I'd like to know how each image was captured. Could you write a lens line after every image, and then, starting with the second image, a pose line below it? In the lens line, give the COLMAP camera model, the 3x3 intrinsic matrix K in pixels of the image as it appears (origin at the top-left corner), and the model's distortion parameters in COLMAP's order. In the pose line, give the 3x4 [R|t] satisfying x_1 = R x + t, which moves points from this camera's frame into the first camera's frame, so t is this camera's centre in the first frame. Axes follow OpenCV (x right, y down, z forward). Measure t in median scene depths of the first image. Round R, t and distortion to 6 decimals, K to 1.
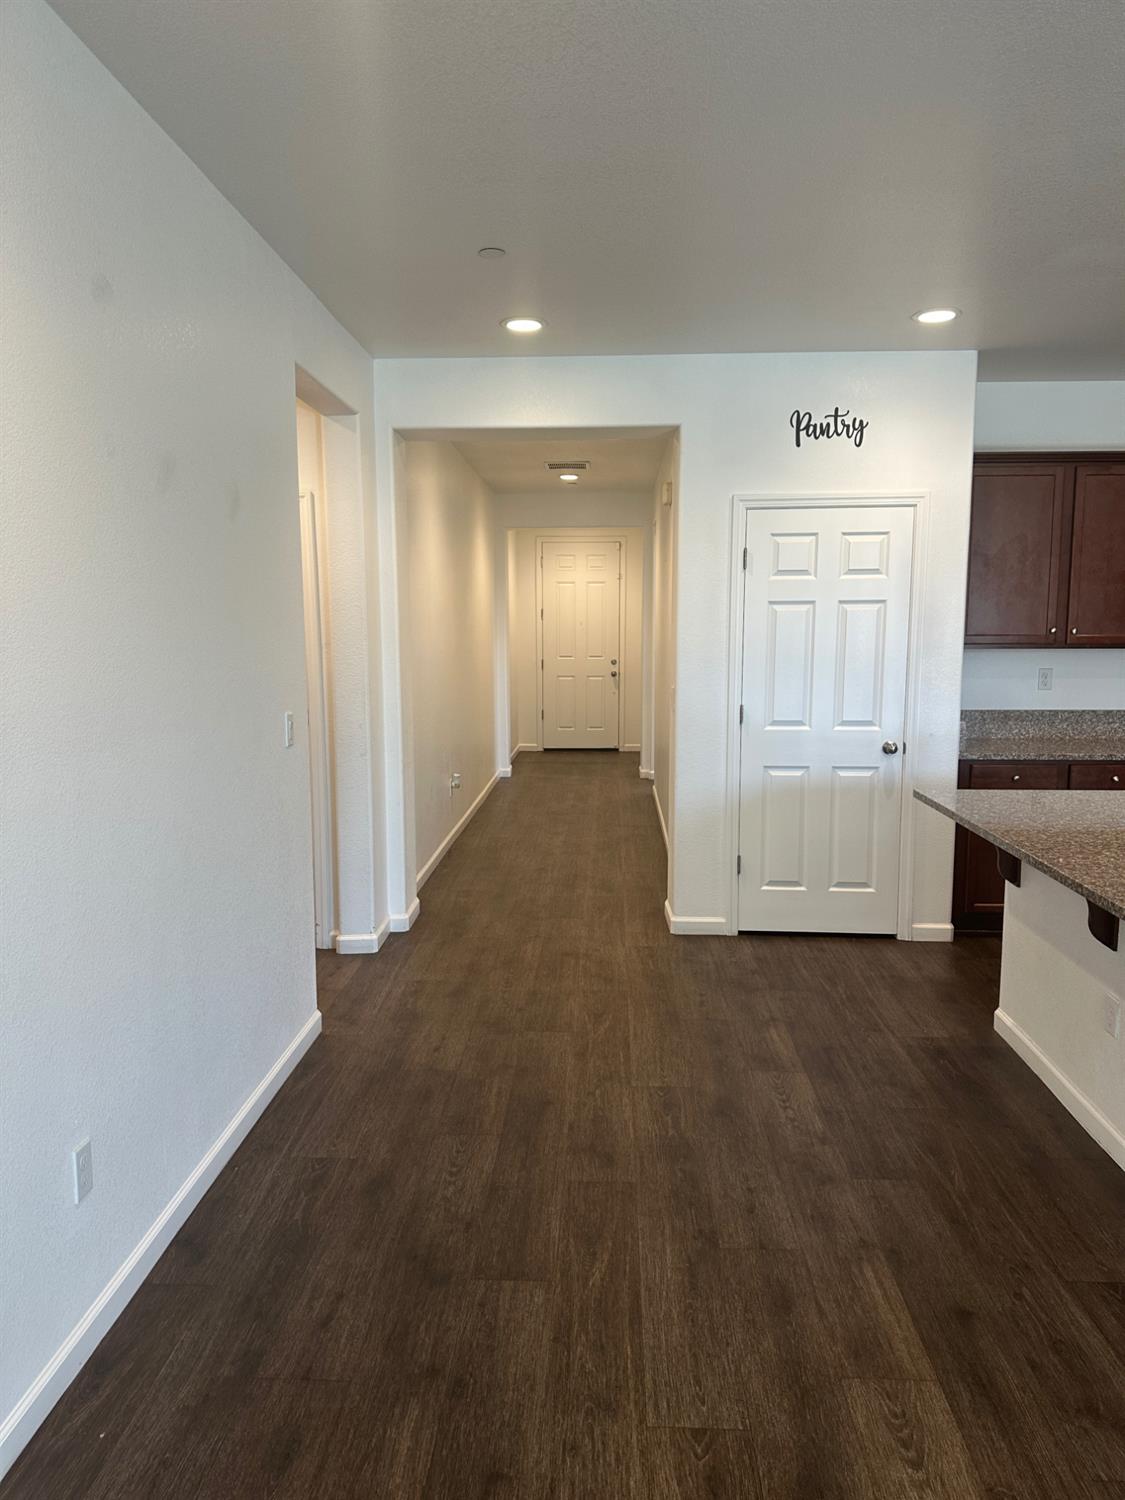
lens RADIAL K [[1032.0, 0, 557.6], [0, 1032.0, 766.2], [0, 0, 1]] dist [0.021344, -0.044966]
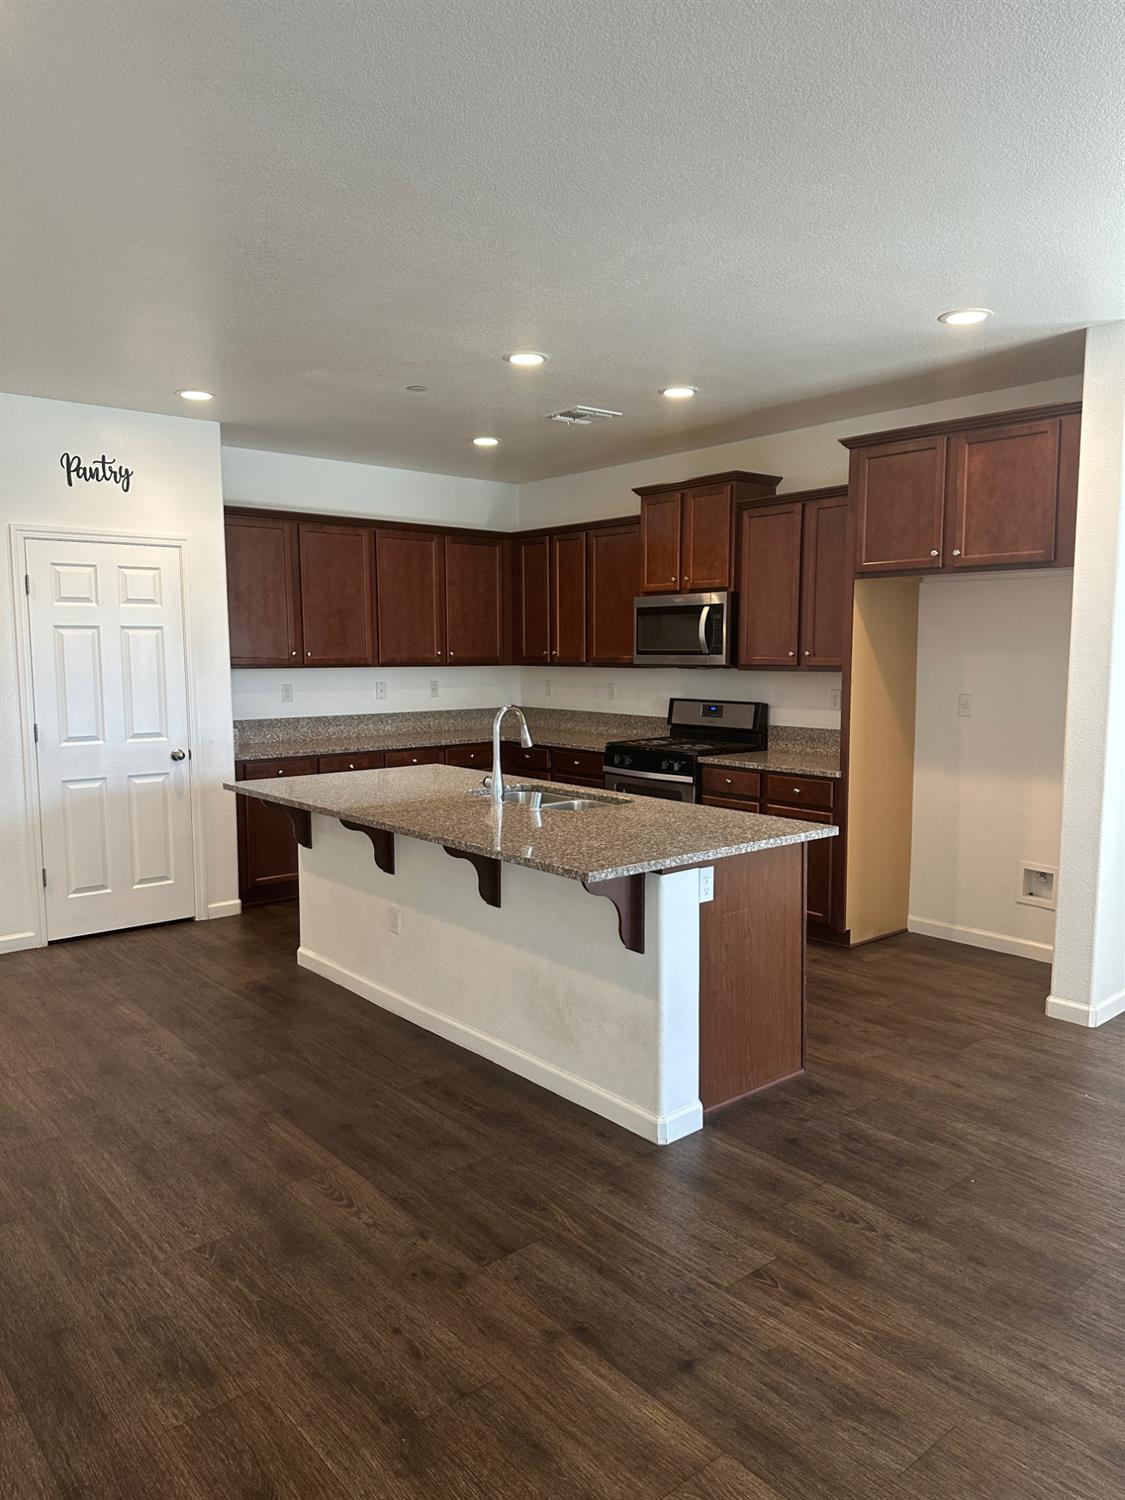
lens RADIAL K [[1032.0, 0, 557.6], [0, 1032.0, 766.2], [0, 0, 1]] dist [0.021344, -0.044966]
pose [[0.727705, -0.078243, 0.681412, -0.161601], [0.098080, 0.995133, 0.009523, 0.026189], [-0.678841, 0.059903, 0.731838, -0.133447]]
